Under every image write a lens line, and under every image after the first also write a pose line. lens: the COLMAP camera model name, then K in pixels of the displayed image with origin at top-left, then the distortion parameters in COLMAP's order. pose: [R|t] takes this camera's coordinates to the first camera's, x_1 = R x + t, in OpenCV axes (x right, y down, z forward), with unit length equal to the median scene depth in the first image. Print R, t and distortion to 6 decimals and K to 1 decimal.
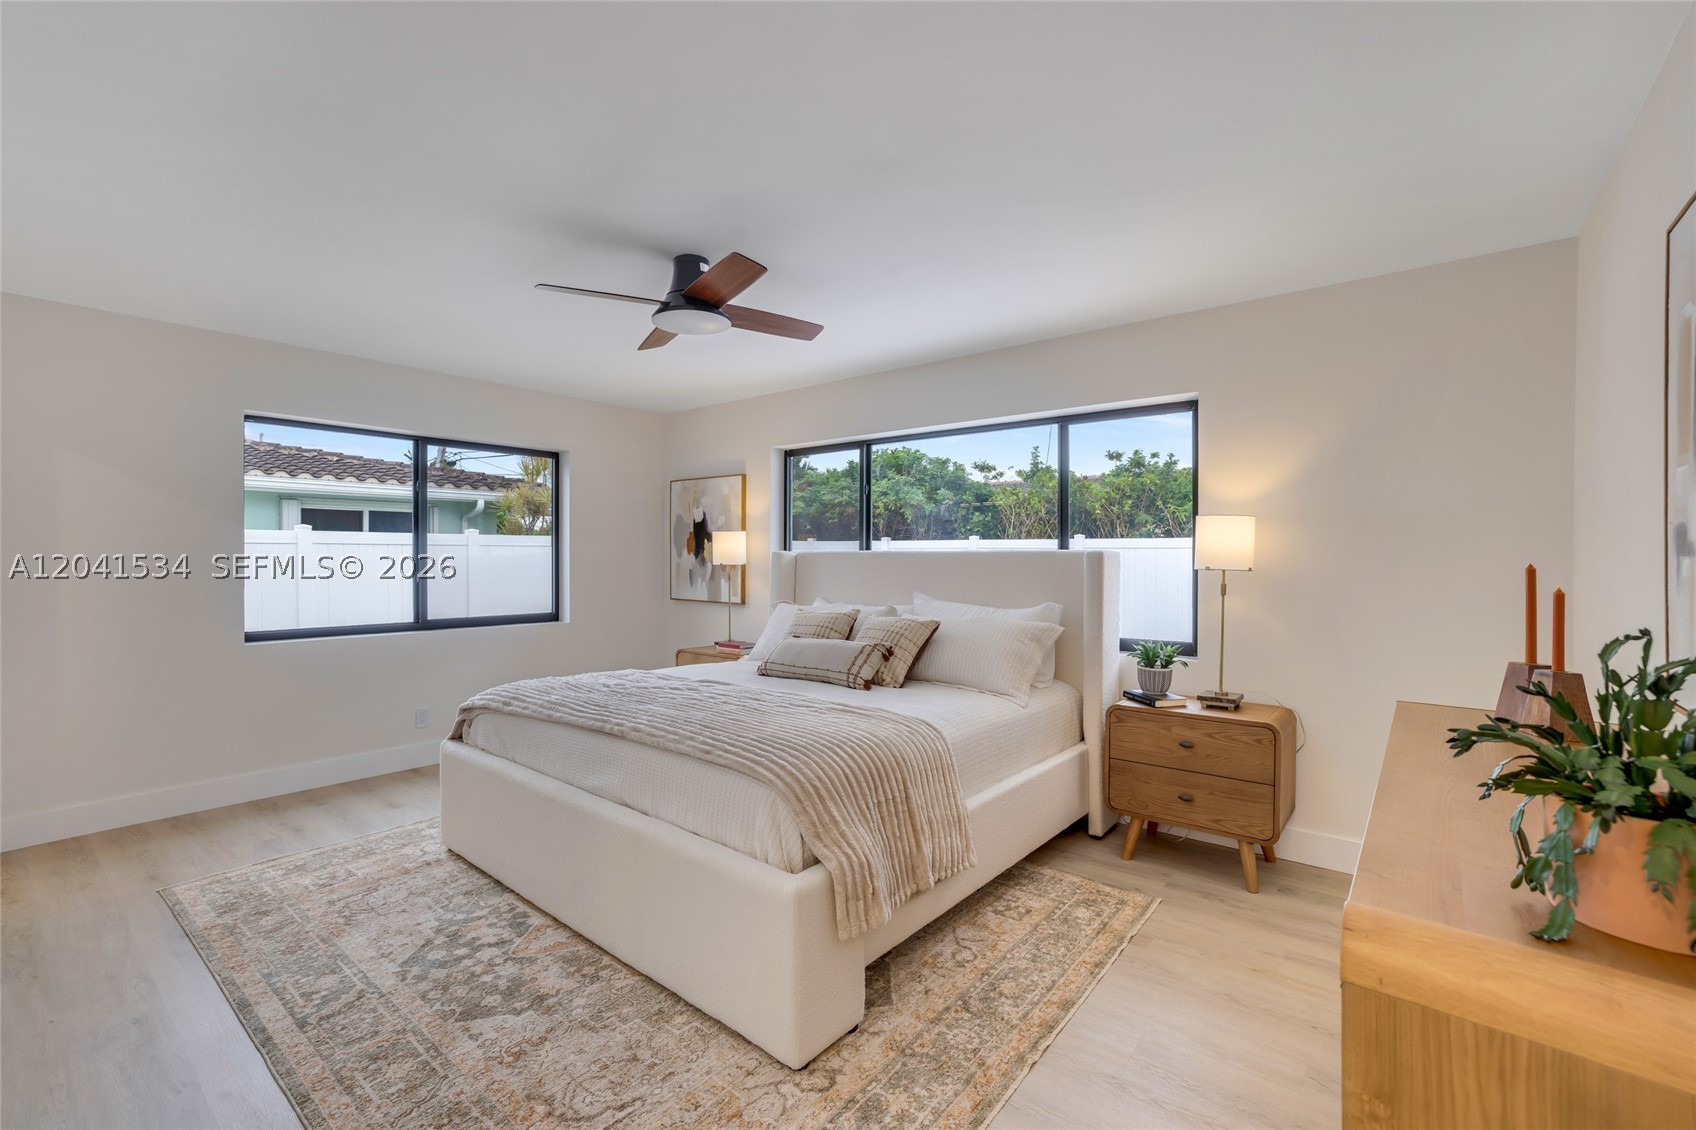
lens RADIAL K [[744.6, 0, 847.4], [0, 744.6, 558.9], [0, 0, 1]] dist [-0.051334, 0.031861]
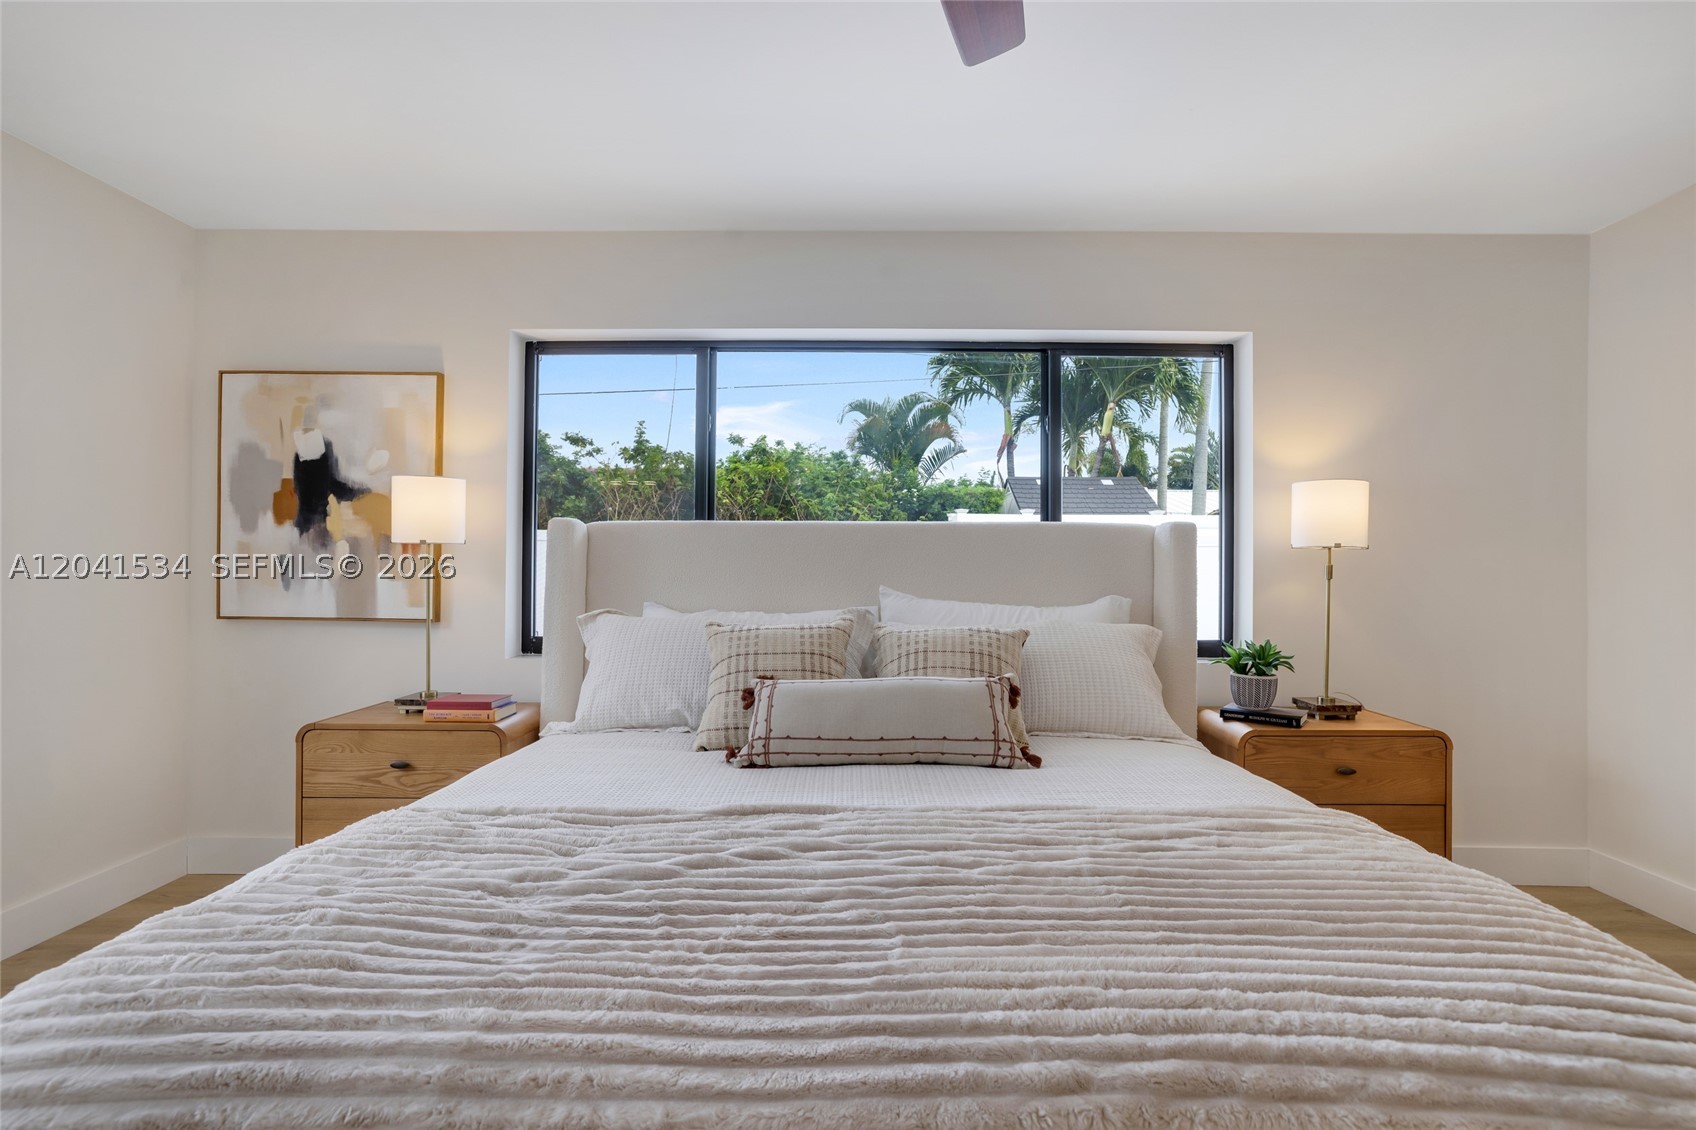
lens RADIAL K [[756.8, 0, 845.0], [0, 756.8, 559.0], [0, 0, 1]] dist [-0.017721, 0.000171]
pose [[0.775151, 0.004441, 0.631761, -0.251149], [-0.003395, 0.999990, -0.002863, 0.018110], [-0.631767, 0.000075, 0.775158, 0.400317]]
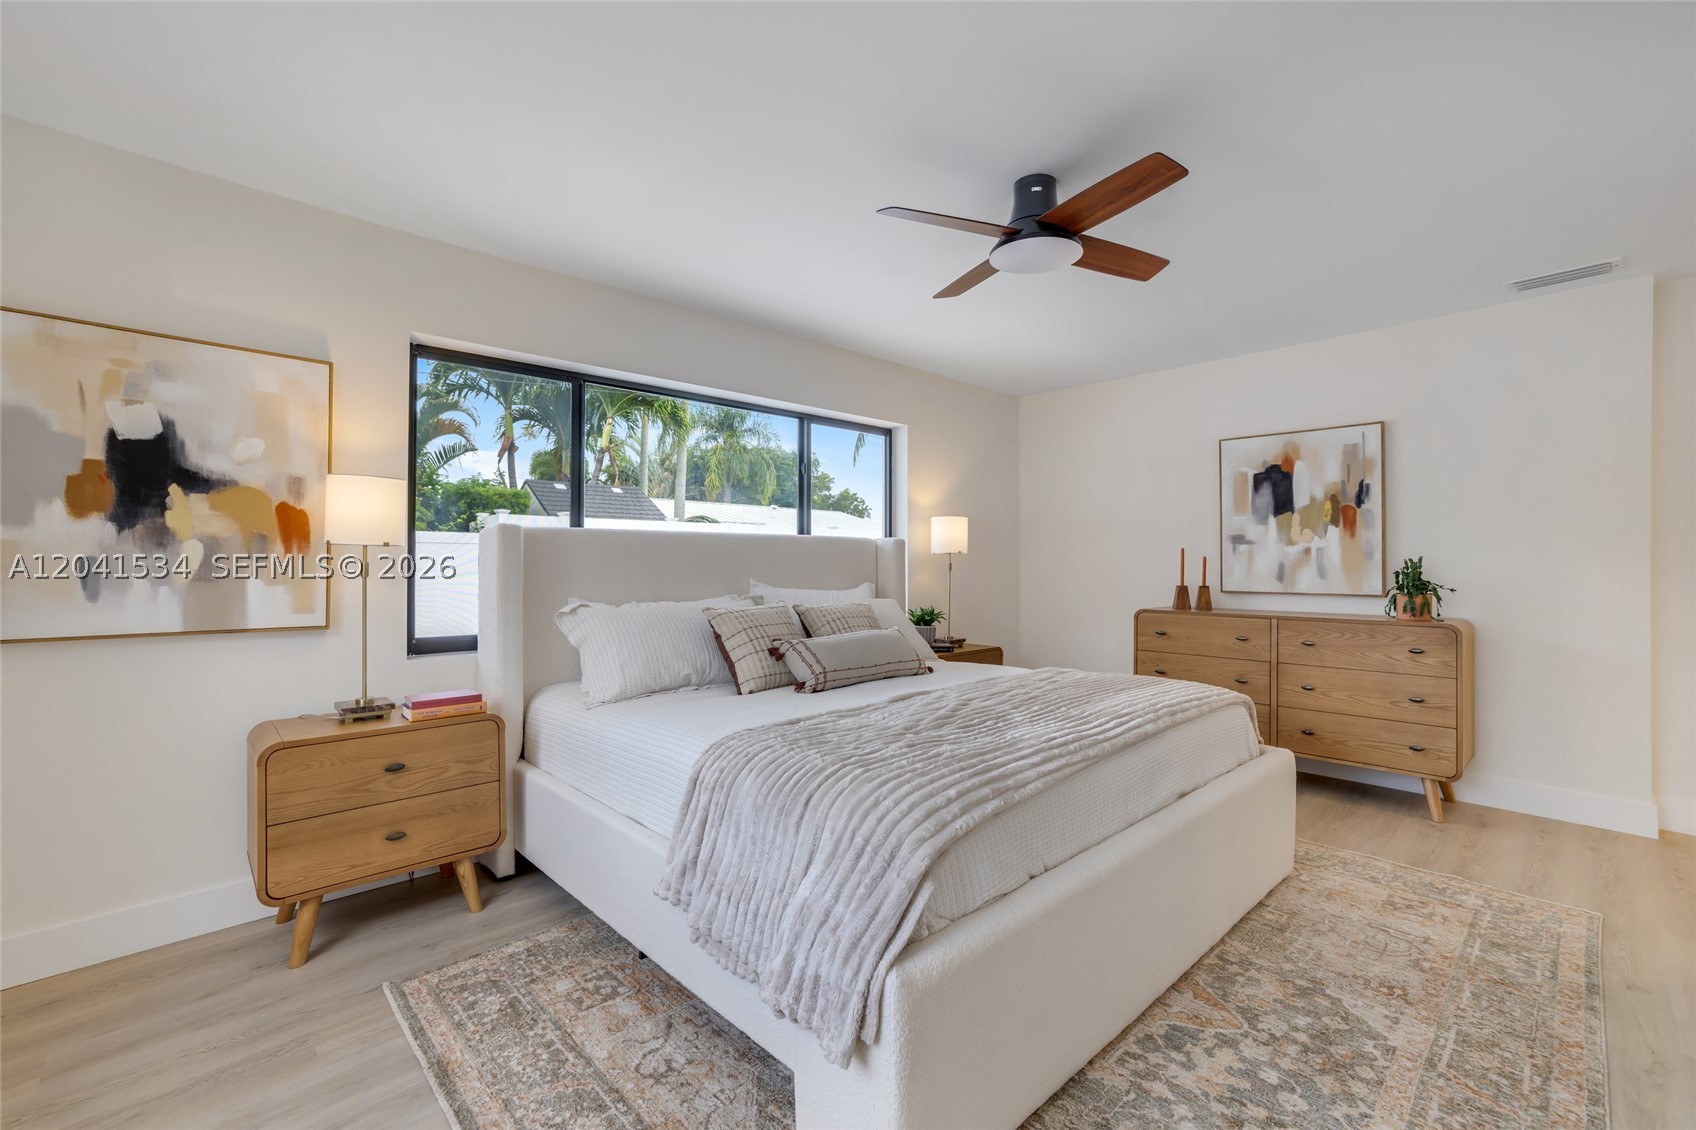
lens RADIAL K [[733.2, 0, 852.9], [0, 733.2, 556.5], [0, 0, 1]] dist [-0.051104, 0.025178]
pose [[0.109974, 0.006906, 0.993910, -0.569364], [-0.000005, 0.999976, -0.006948, 0.017764], [-0.993934, 0.000759, 0.109972, 0.596481]]
